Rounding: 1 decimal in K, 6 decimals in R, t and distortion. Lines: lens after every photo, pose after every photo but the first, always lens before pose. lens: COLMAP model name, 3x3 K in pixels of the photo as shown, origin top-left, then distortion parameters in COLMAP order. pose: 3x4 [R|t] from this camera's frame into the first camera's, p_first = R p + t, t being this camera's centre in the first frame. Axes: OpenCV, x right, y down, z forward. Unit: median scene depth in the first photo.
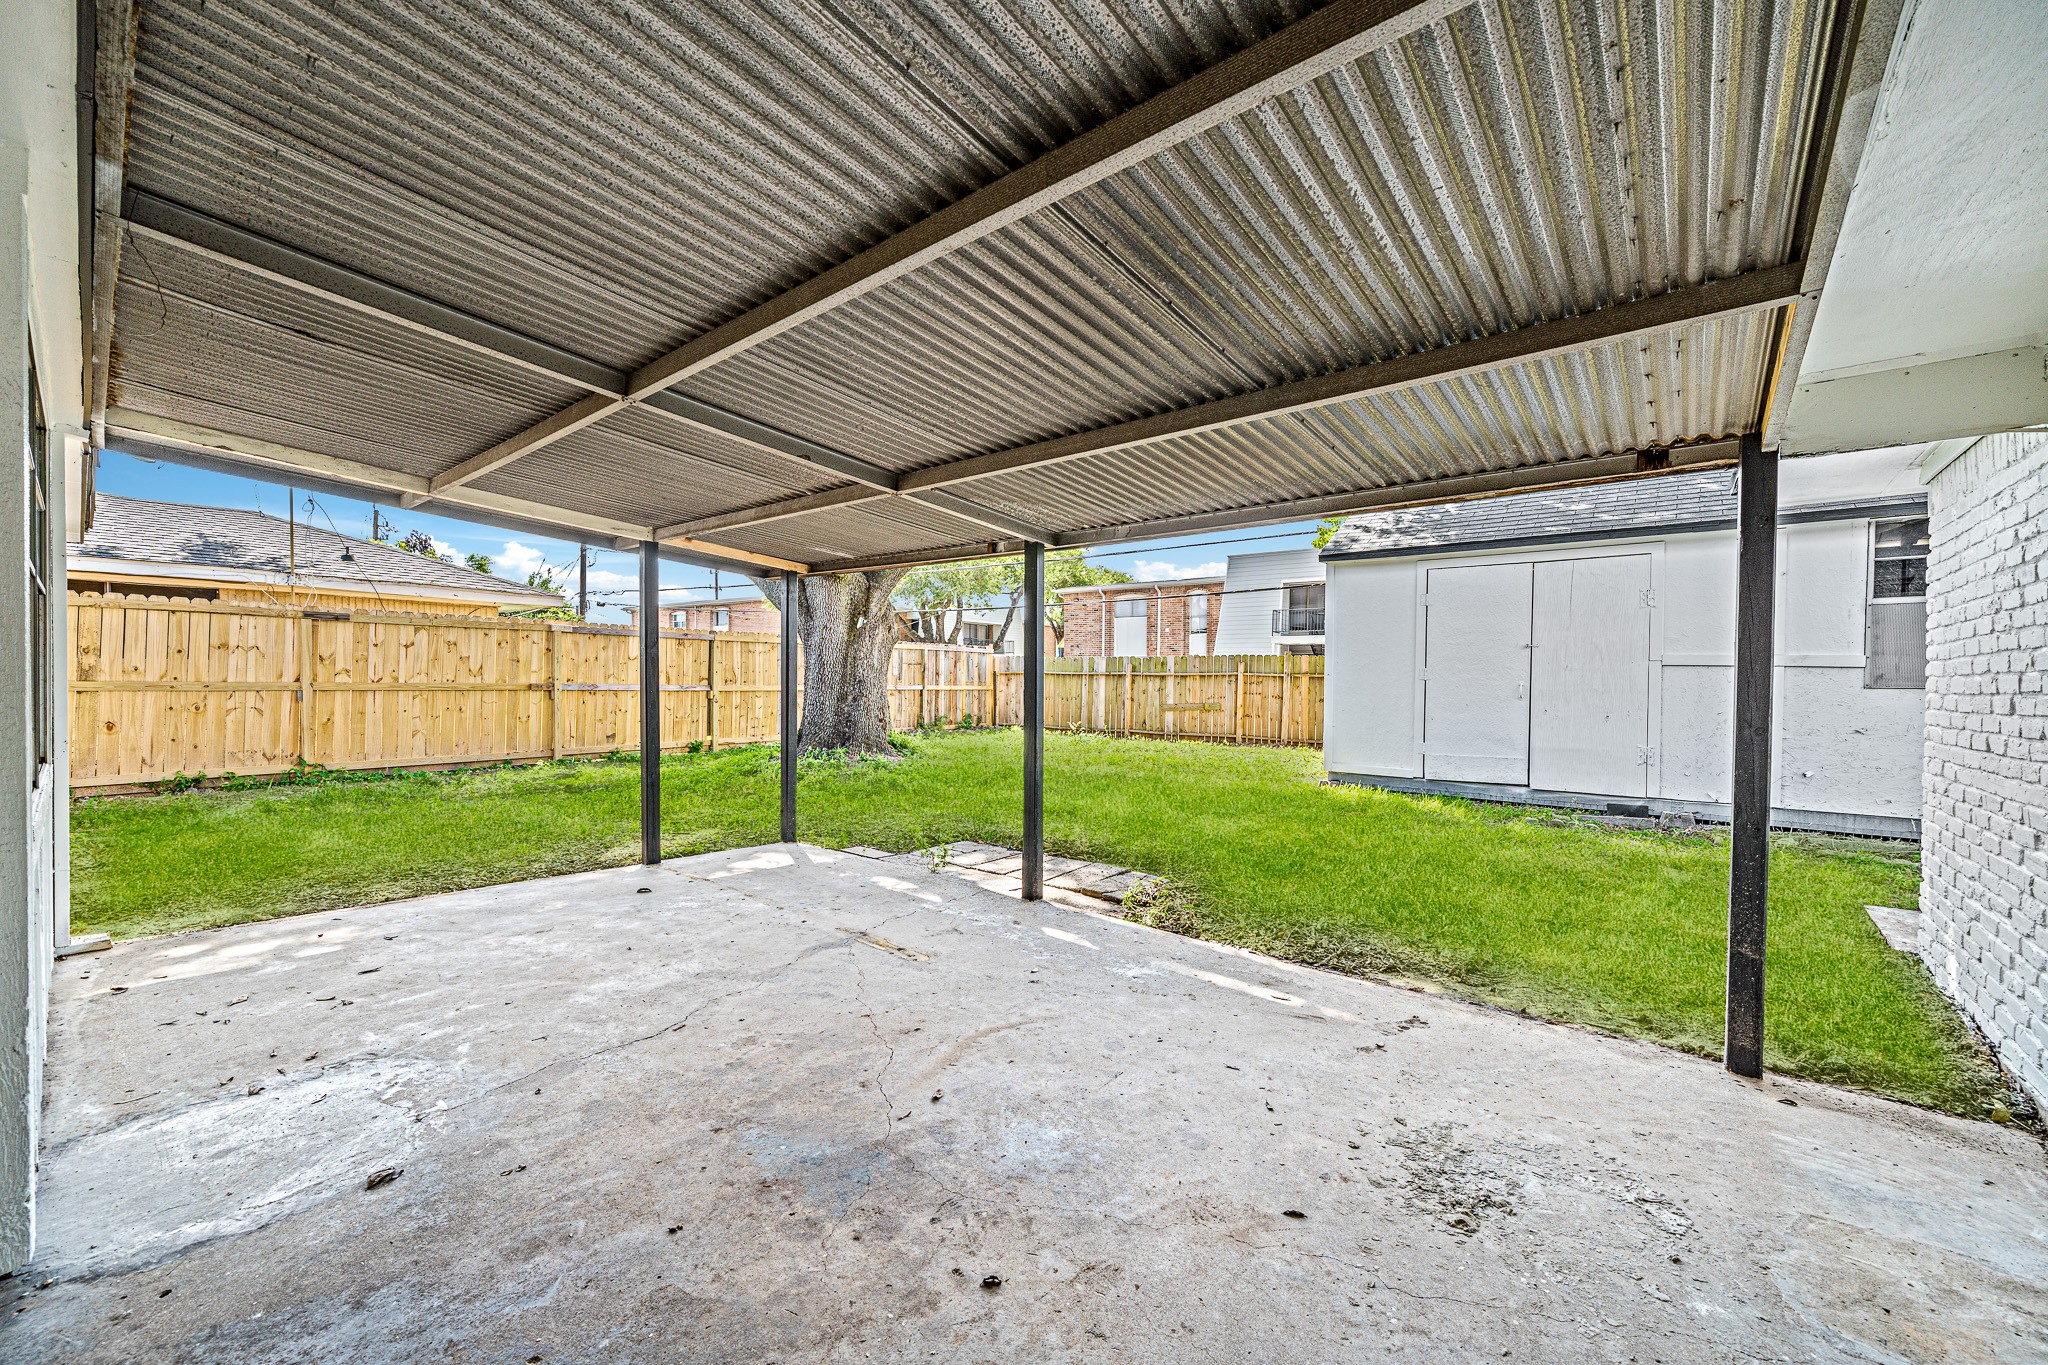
lens RADIAL K [[782.7, 0, 1040.2], [0, 782.7, 695.7], [0, 0, 1]] dist [-0.002161, 0.000066]
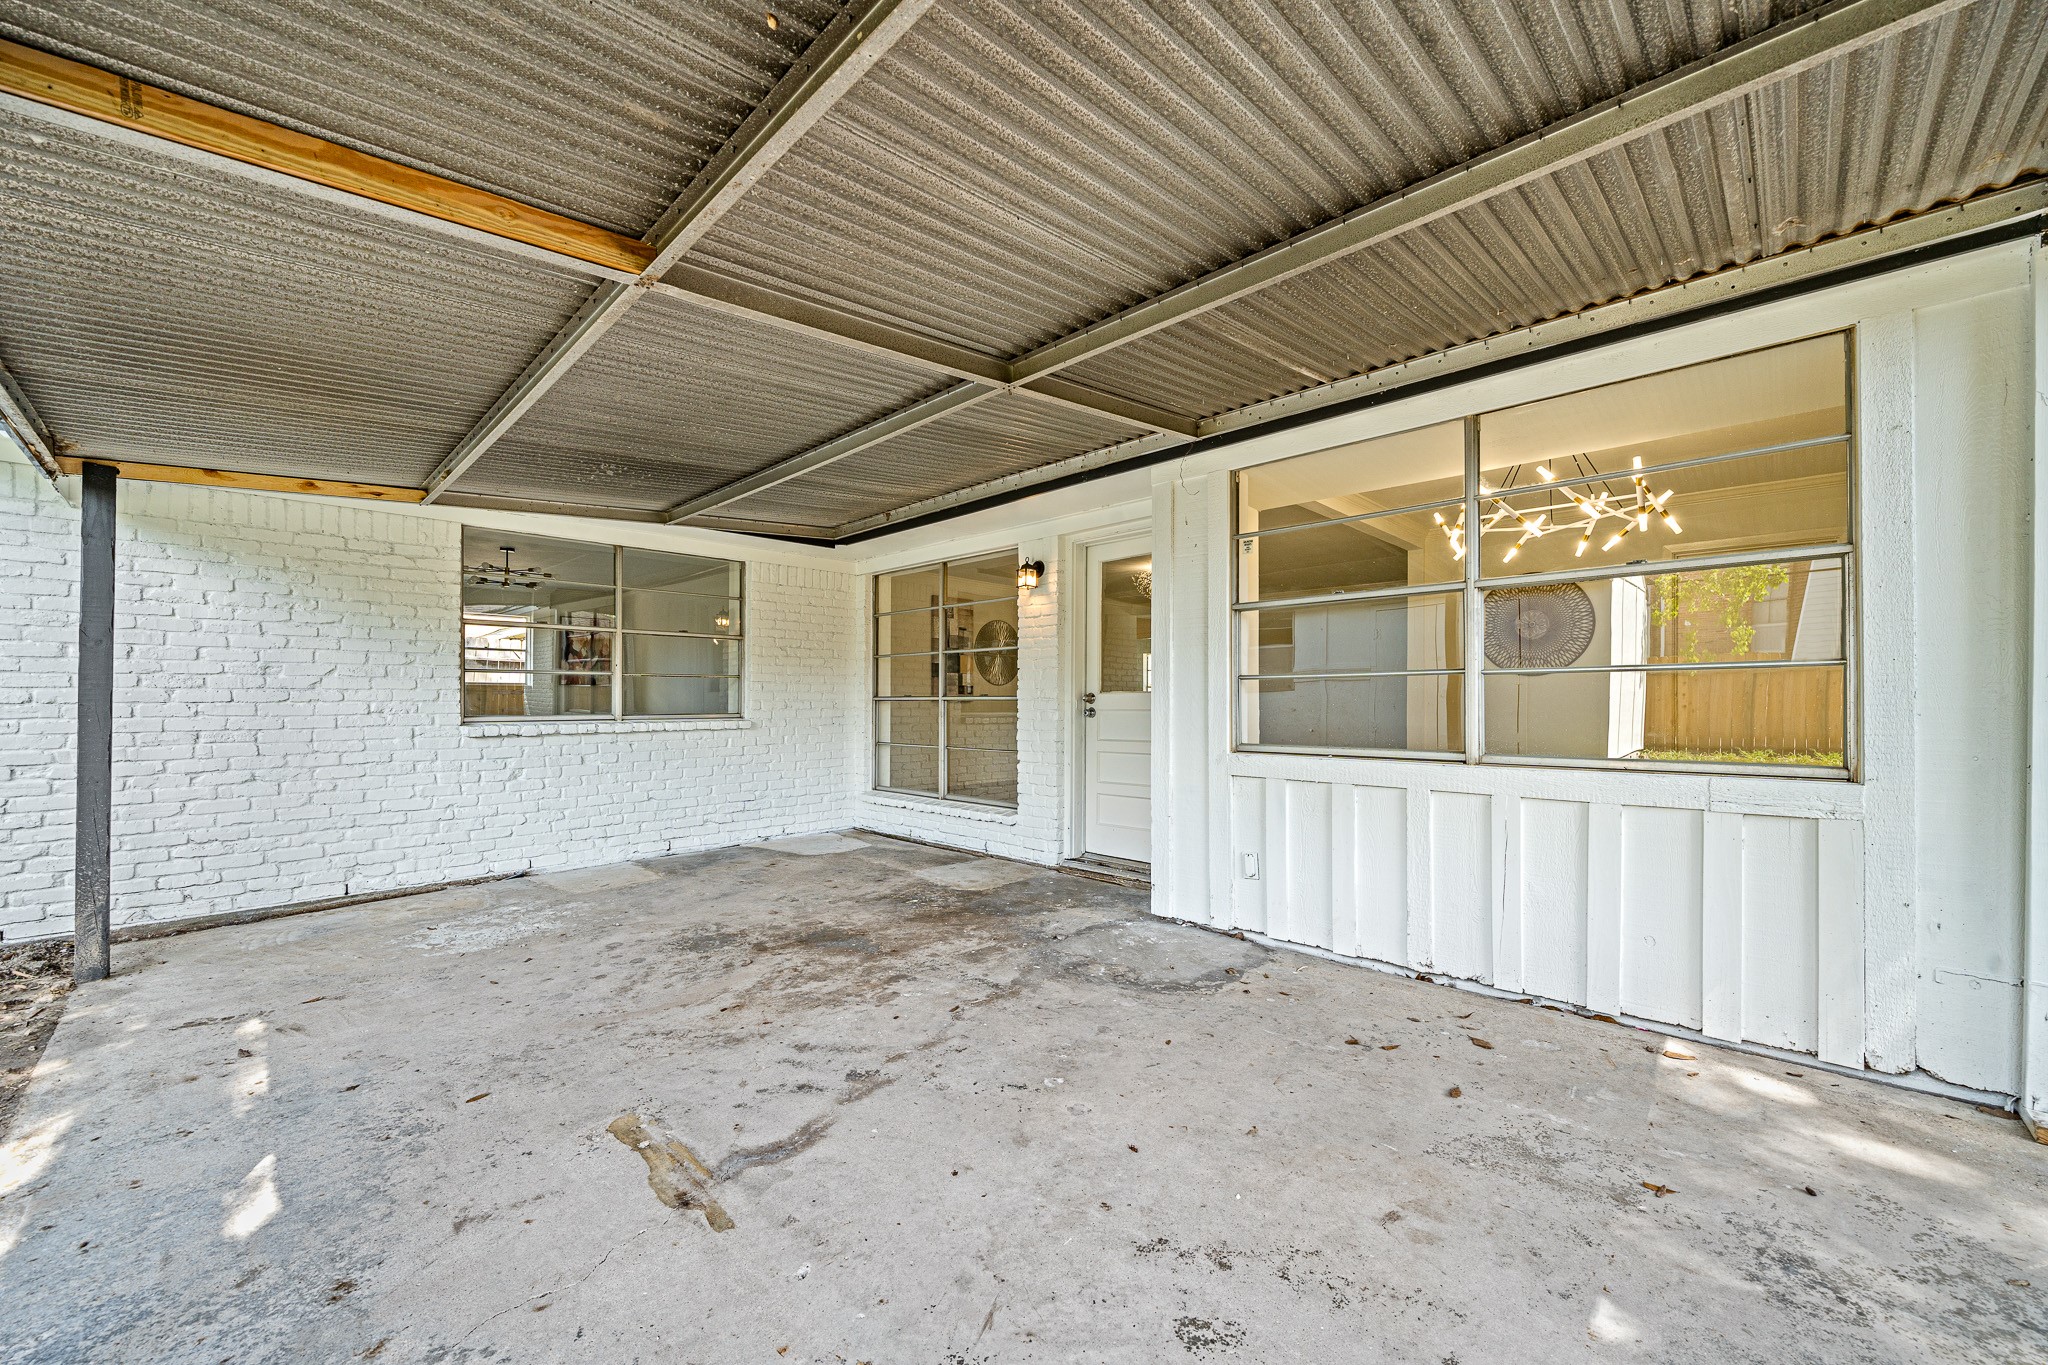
lens RADIAL K [[782.7, 0, 1040.2], [0, 782.7, 695.7], [0, 0, 1]] dist [-0.002161, 0.000066]
pose [[-0.996616, -0.005309, 0.082023, -0.247515], [-0.003936, 0.999850, 0.016884, 0.001462], [-0.082100, 0.016504, -0.996487, 0.752511]]
